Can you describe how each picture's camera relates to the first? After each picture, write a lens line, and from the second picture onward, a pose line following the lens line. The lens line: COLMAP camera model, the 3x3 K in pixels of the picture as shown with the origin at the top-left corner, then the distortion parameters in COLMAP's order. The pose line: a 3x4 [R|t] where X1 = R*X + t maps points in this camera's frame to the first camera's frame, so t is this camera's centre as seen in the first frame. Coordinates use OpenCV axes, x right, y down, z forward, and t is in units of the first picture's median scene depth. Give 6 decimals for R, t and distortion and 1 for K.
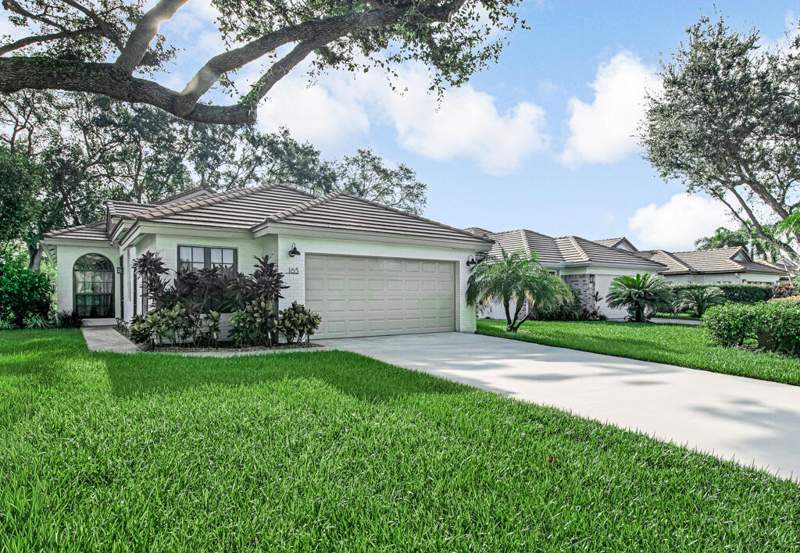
lens RADIAL K [[431.1, 0, 400.0], [0, 431.1, 276.5], [0, 0, 1]] dist [-0.001245, -0.000067]
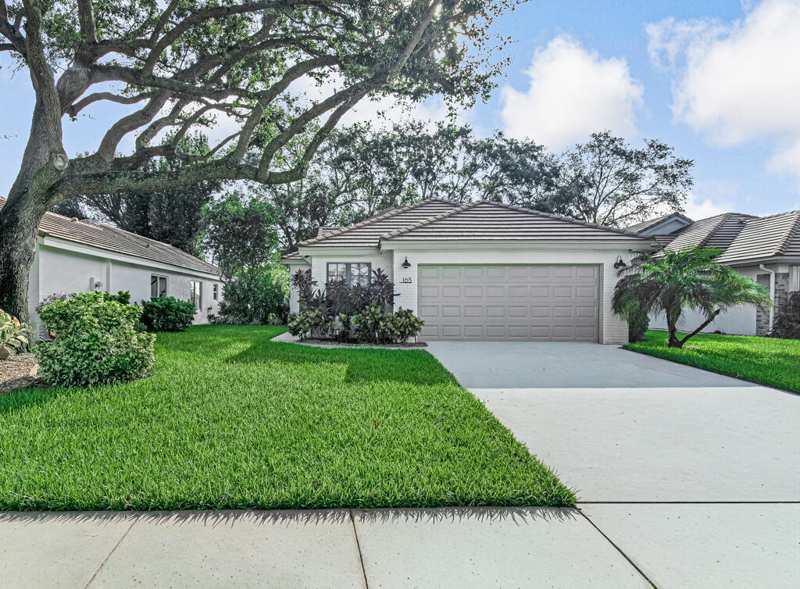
lens RADIAL K [[481.1, 0, 400.2], [0, 481.1, 284.0], [0, 0, 1]] dist [0.002636, 0.000602]
pose [[0.824867, -0.019214, -0.565000, 0.349101], [0.022351, 0.999749, -0.001367, -0.001360], [0.564885, -0.011501, 0.825090, -0.053078]]
